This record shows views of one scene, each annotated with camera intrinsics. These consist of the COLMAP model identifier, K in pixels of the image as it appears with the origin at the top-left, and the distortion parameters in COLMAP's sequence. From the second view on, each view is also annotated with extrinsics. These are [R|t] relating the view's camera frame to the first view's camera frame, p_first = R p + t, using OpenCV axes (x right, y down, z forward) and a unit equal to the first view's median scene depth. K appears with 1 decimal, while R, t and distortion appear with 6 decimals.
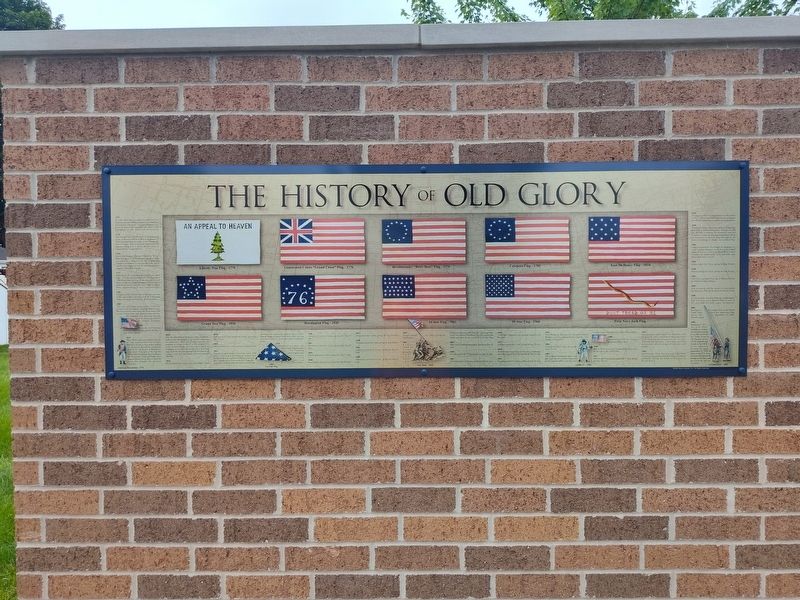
lens RADIAL K [[562.4, 0, 400.2], [0, 562.4, 301.1], [0, 0, 1]] dist [0.020810, -0.003410]
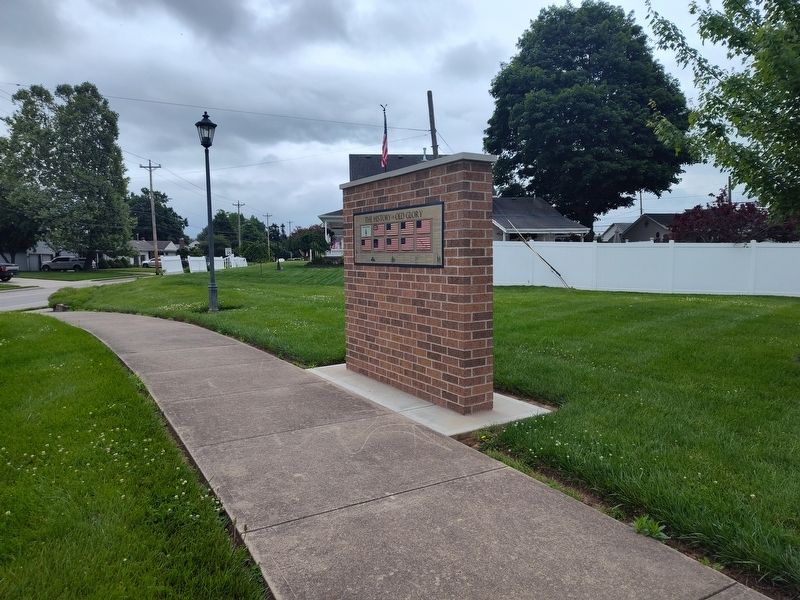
lens RADIAL K [[562.4, 0, 399.4], [0, 562.4, 300.1], [0, 0, 1]] dist [0.020810, -0.003410]
pose [[0.520263, 0.075029, -0.850704, 3.235908], [-0.004577, 0.996364, 0.085076, 0.042021], [0.853994, -0.040368, 0.518714, -0.895496]]
